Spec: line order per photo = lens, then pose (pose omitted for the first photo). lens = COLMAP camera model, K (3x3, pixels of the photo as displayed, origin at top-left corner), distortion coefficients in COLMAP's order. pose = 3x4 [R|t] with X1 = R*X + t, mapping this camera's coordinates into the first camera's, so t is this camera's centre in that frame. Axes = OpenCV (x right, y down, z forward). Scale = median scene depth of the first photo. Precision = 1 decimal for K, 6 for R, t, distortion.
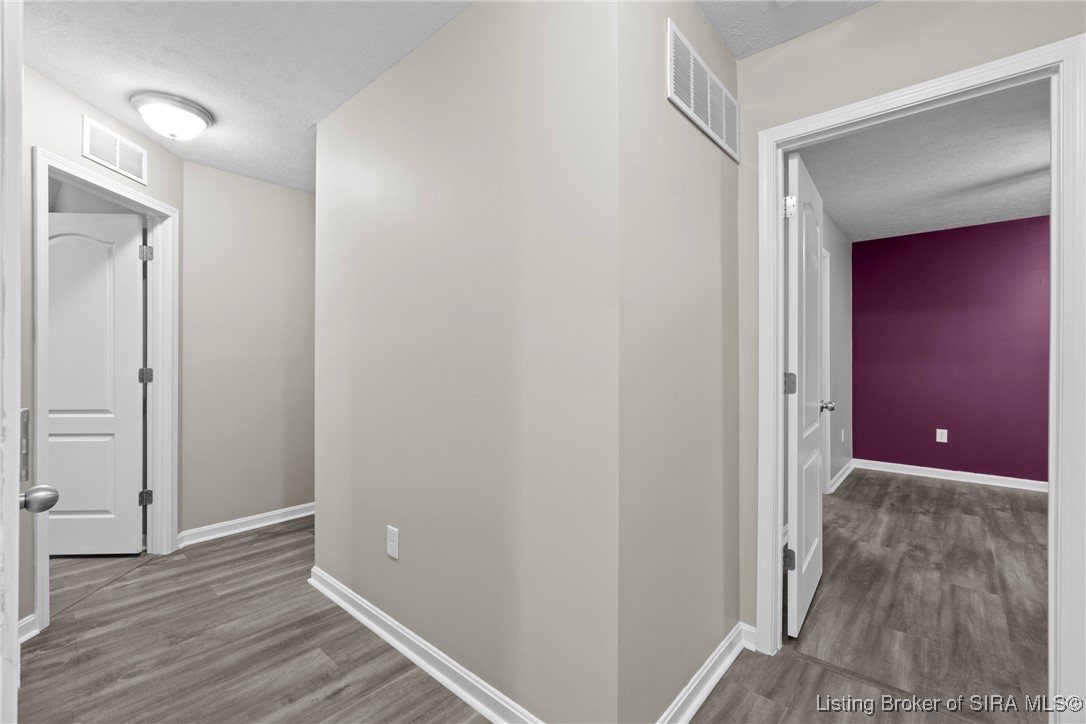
lens RADIAL K [[472.5, 0, 535.8], [0, 472.5, 361.1], [0, 0, 1]] dist [-0.005743, 0.001970]
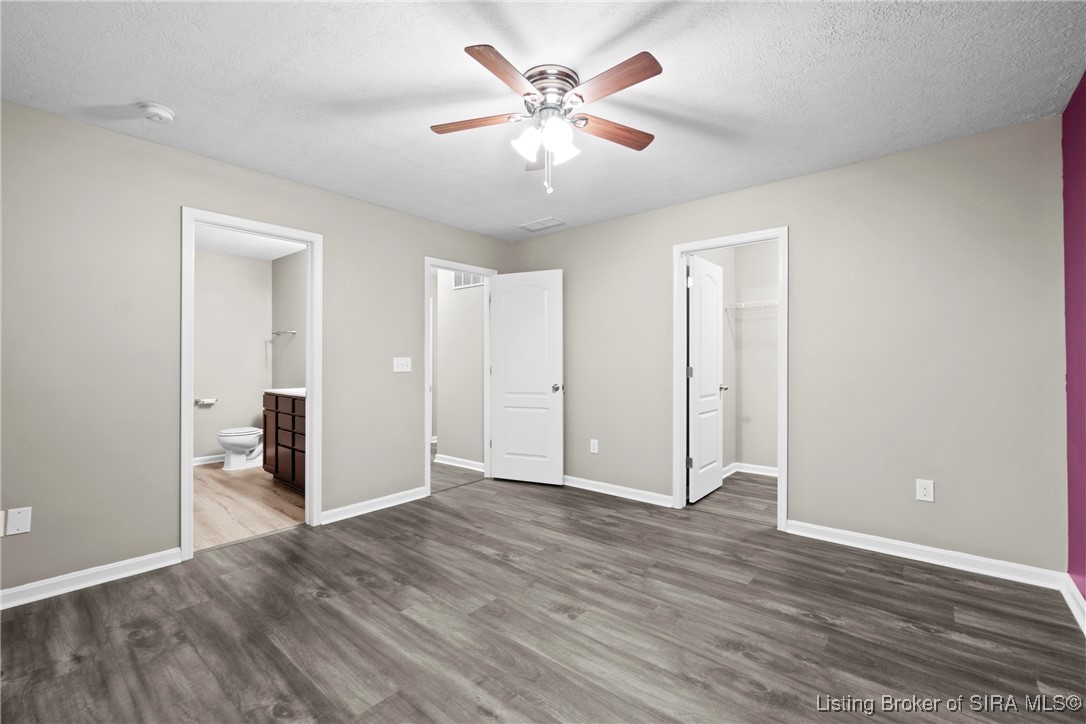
lens RADIAL K [[472.5, 0, 543.8], [0, 472.5, 360.1], [0, 0, 1]] dist [-0.005743, 0.001970]
pose [[0.022024, 0.001133, -0.999757, 1.632129], [-0.001225, 0.999999, 0.001106, -0.013316], [0.999757, 0.001200, 0.022025, 0.661295]]
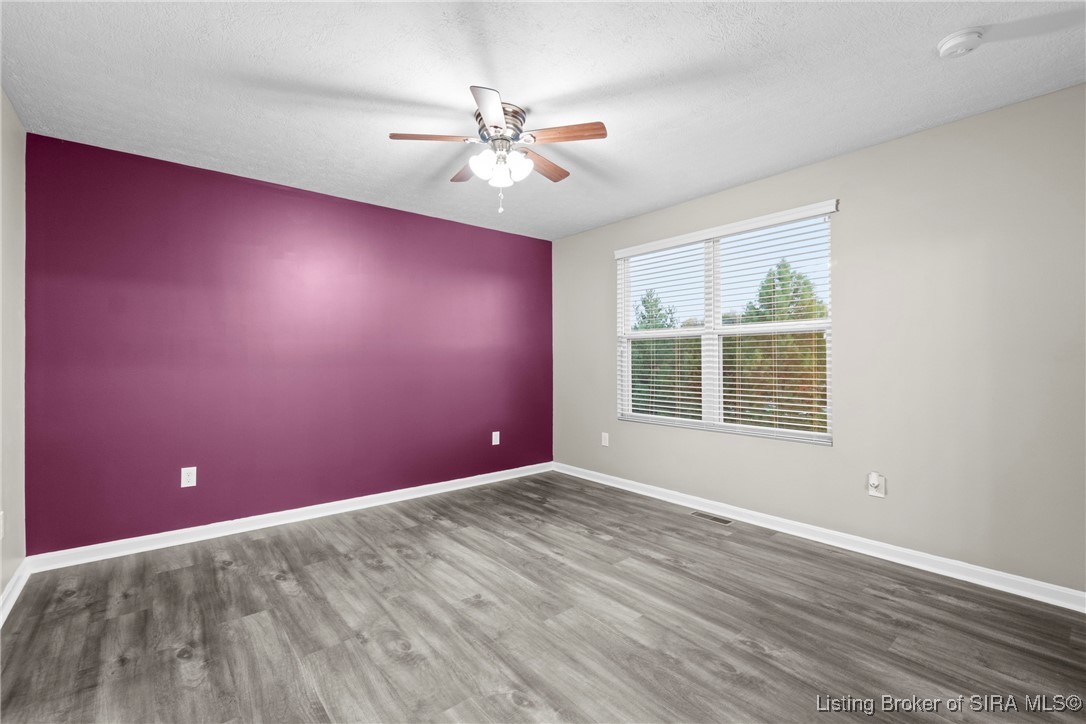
lens RADIAL K [[472.5, 0, 542.8], [0, 472.5, 356.1], [0, 0, 1]] dist [-0.005743, 0.001970]
pose [[0.150242, 0.007766, 0.988619, 0.351825], [0.004474, 0.999954, -0.008535, -0.011675], [-0.988639, 0.005706, 0.150201, 0.517246]]
